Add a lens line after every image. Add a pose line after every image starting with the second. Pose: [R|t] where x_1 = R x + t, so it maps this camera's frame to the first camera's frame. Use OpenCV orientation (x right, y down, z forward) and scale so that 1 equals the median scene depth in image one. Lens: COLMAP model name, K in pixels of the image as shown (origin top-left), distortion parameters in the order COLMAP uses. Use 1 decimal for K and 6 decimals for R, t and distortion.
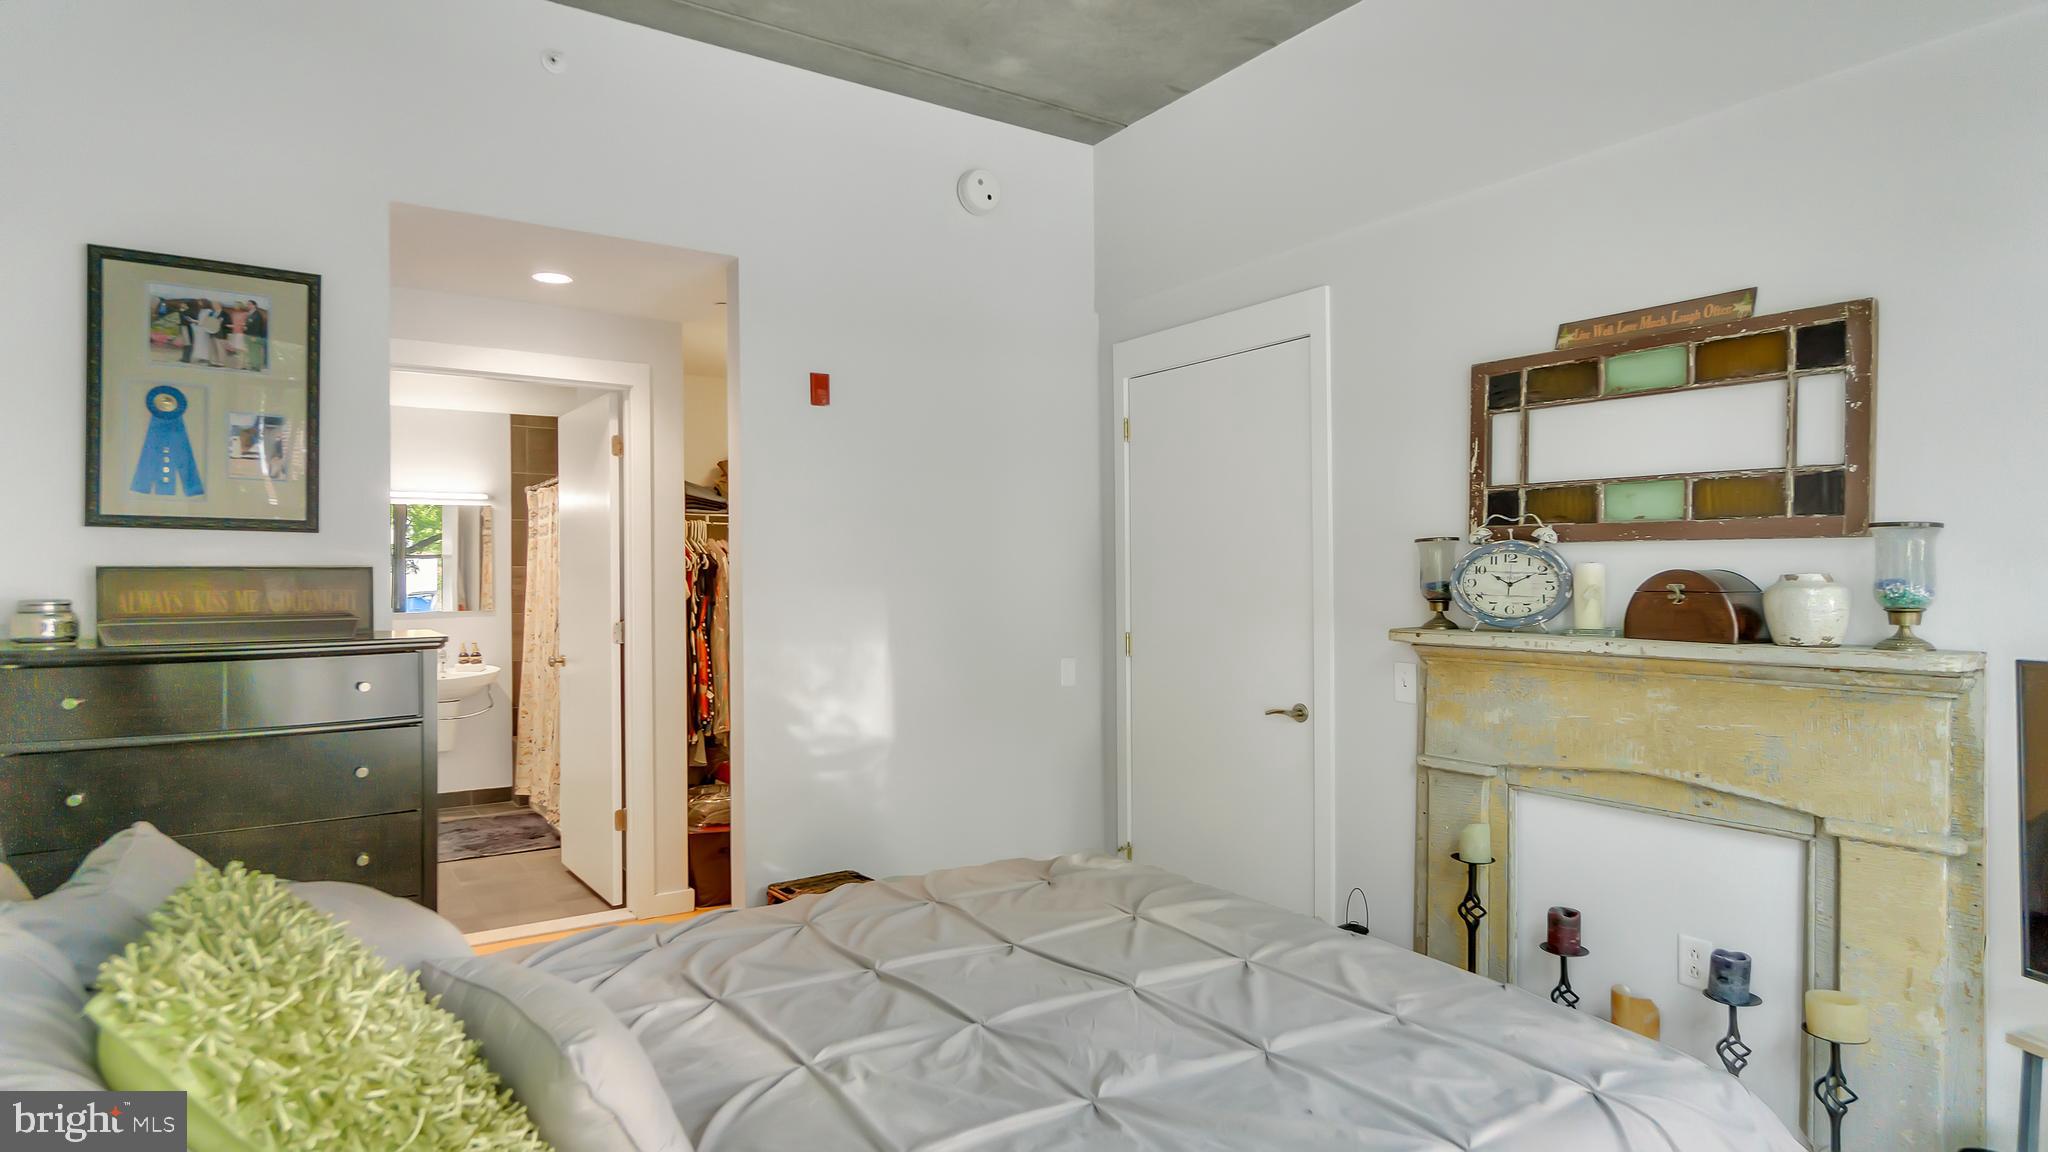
lens RADIAL K [[1062.5, 0, 1011.5], [0, 1062.5, 573.6], [0, 0, 1]] dist [0.001596, -0.000305]
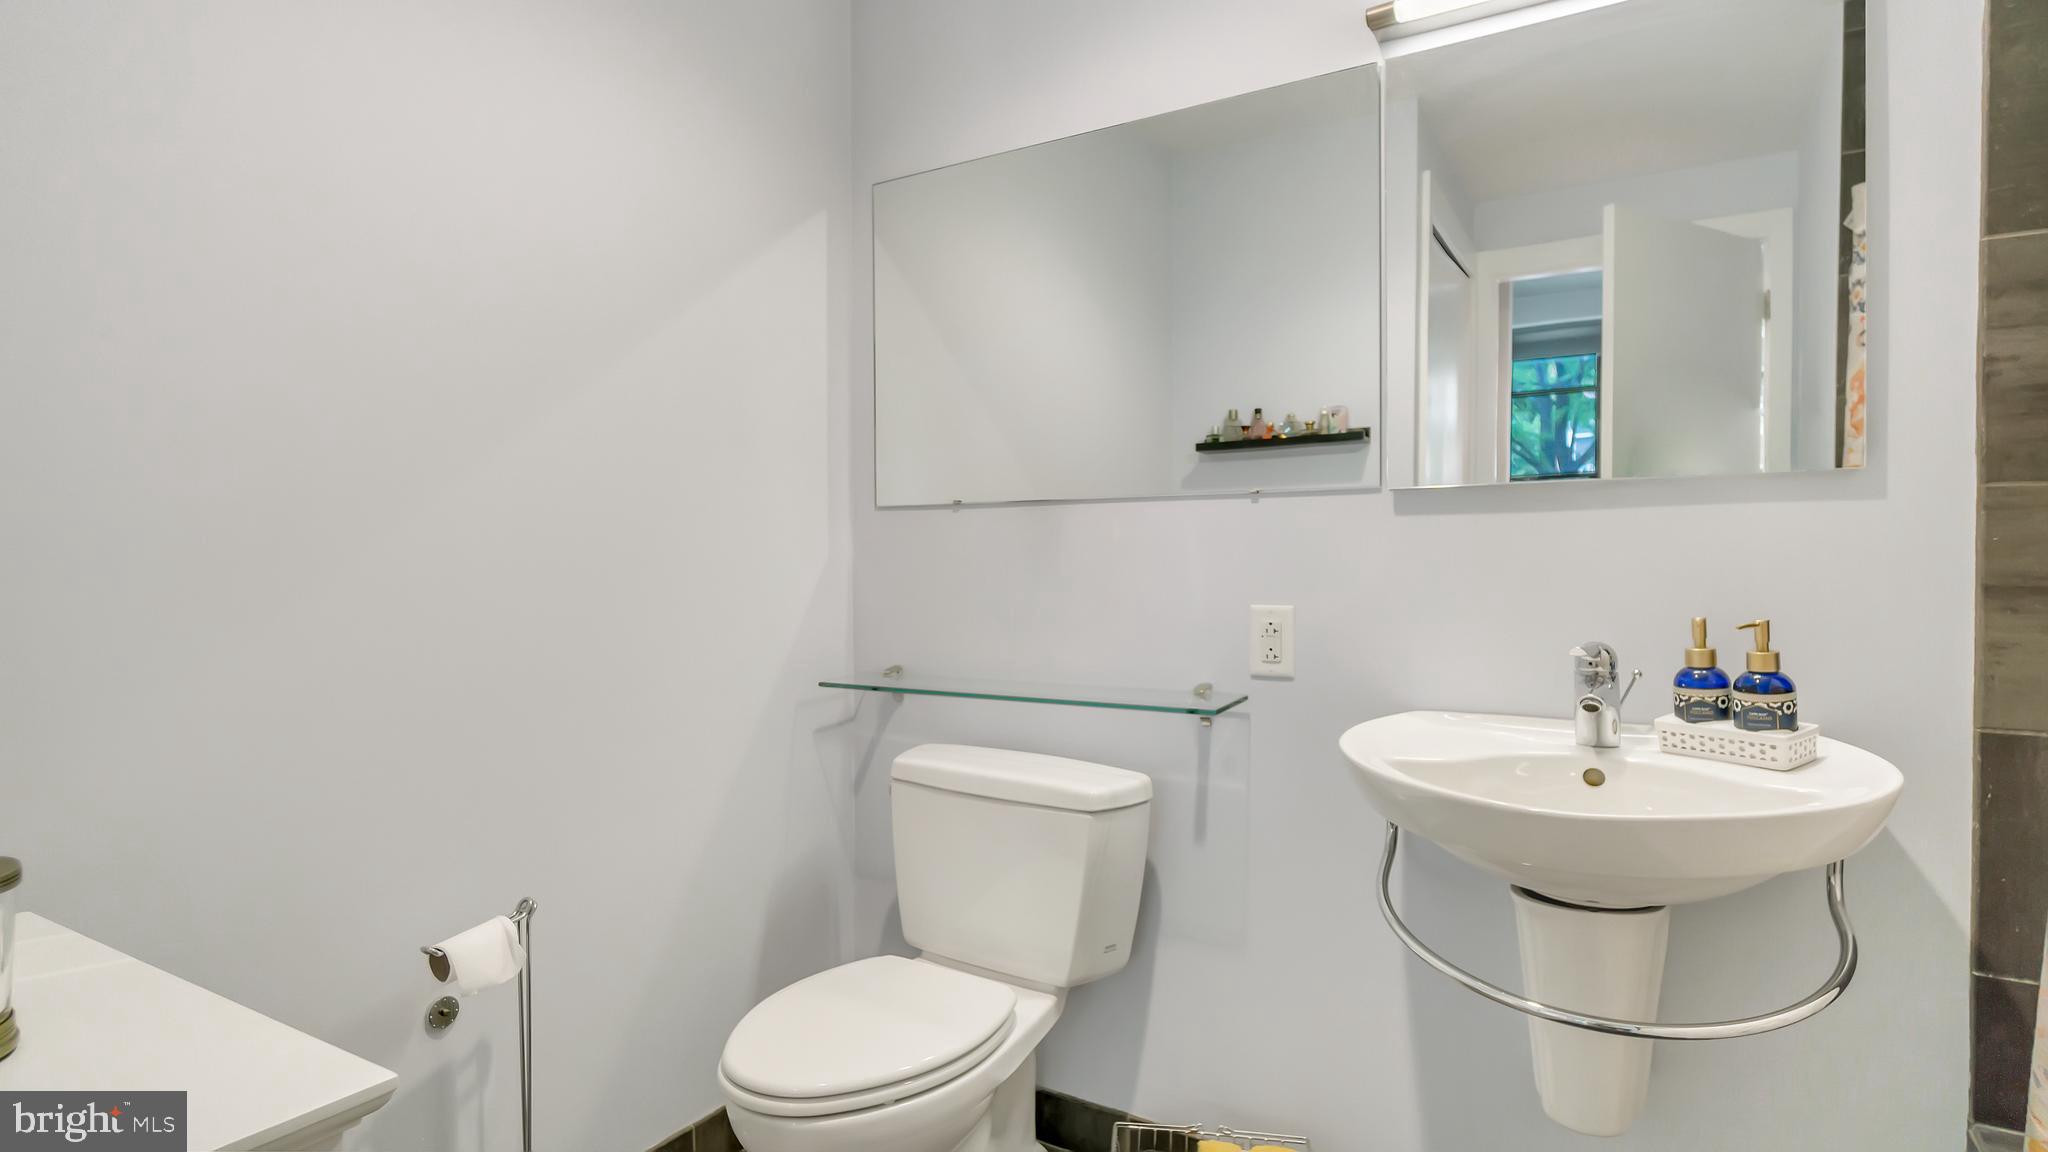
lens RADIAL K [[1066.9, 0, 992.4], [0, 1066.9, 564.7], [0, 0, 1]] dist [-0.003068, -0.001024]
pose [[0.396628, 0.014472, -0.917865, -0.376626], [-0.000381, 0.999878, 0.015601, 0.050583], [0.917979, -0.005839, 0.396585, 0.784631]]
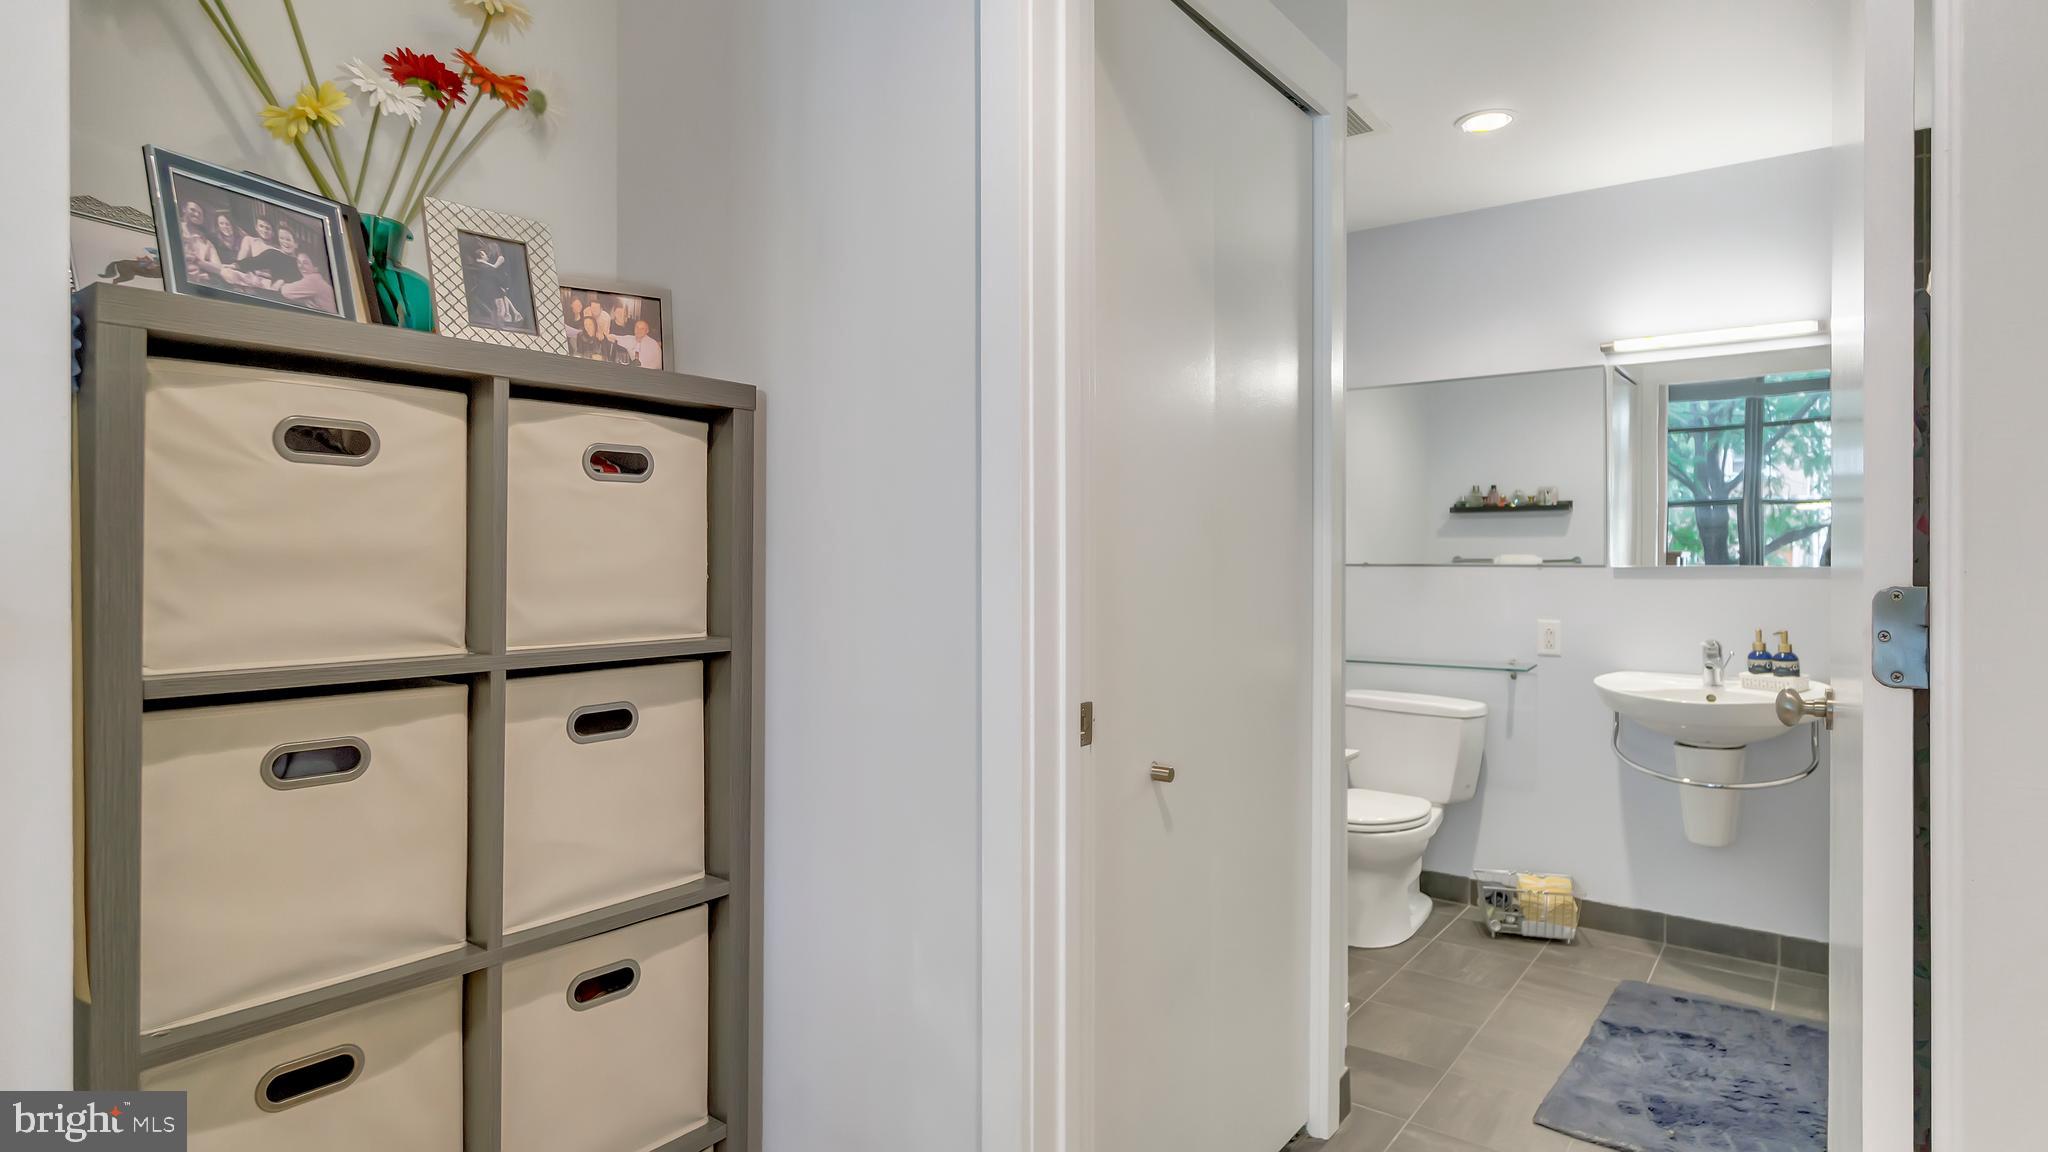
lens RADIAL K [[1114.1, 0, 1024.2], [0, 1114.1, 545.5], [0, 0, 1]] dist [0.024804, 0.000377]
pose [[0.336078, 0.004609, -0.941823, -0.140643], [-0.003247, 0.999988, 0.003735, 0.025016], [0.941829, 0.001803, 0.336089, 0.504801]]
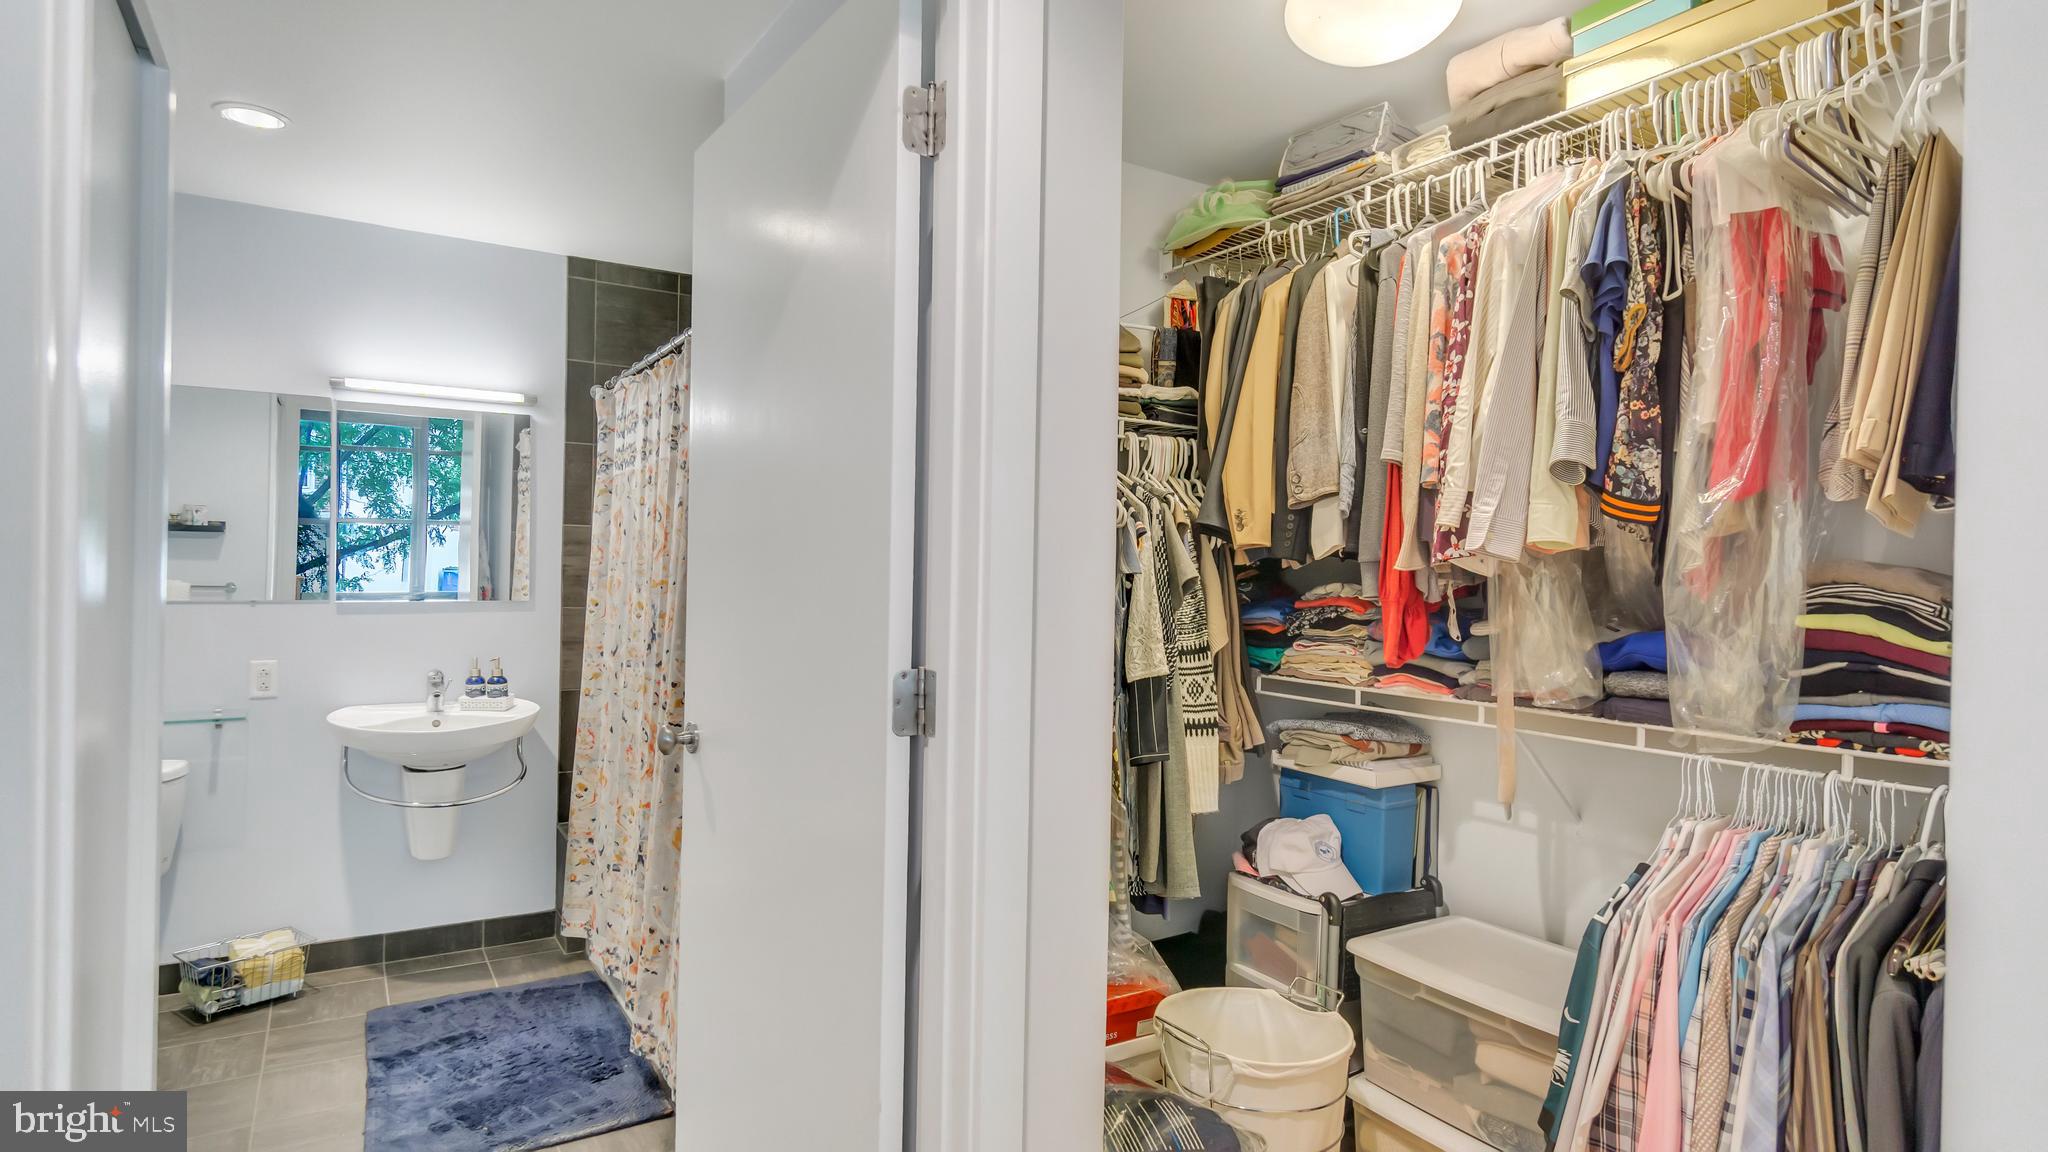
lens RADIAL K [[1062.5, 0, 1011.5], [0, 1062.5, 573.6], [0, 0, 1]] dist [0.001596, -0.000305]
pose [[0.999131, 0.027135, -0.031640, -0.219058], [-0.026919, 0.999611, 0.007251, 0.009184], [0.031824, -0.006393, 0.999473, 0.452666]]
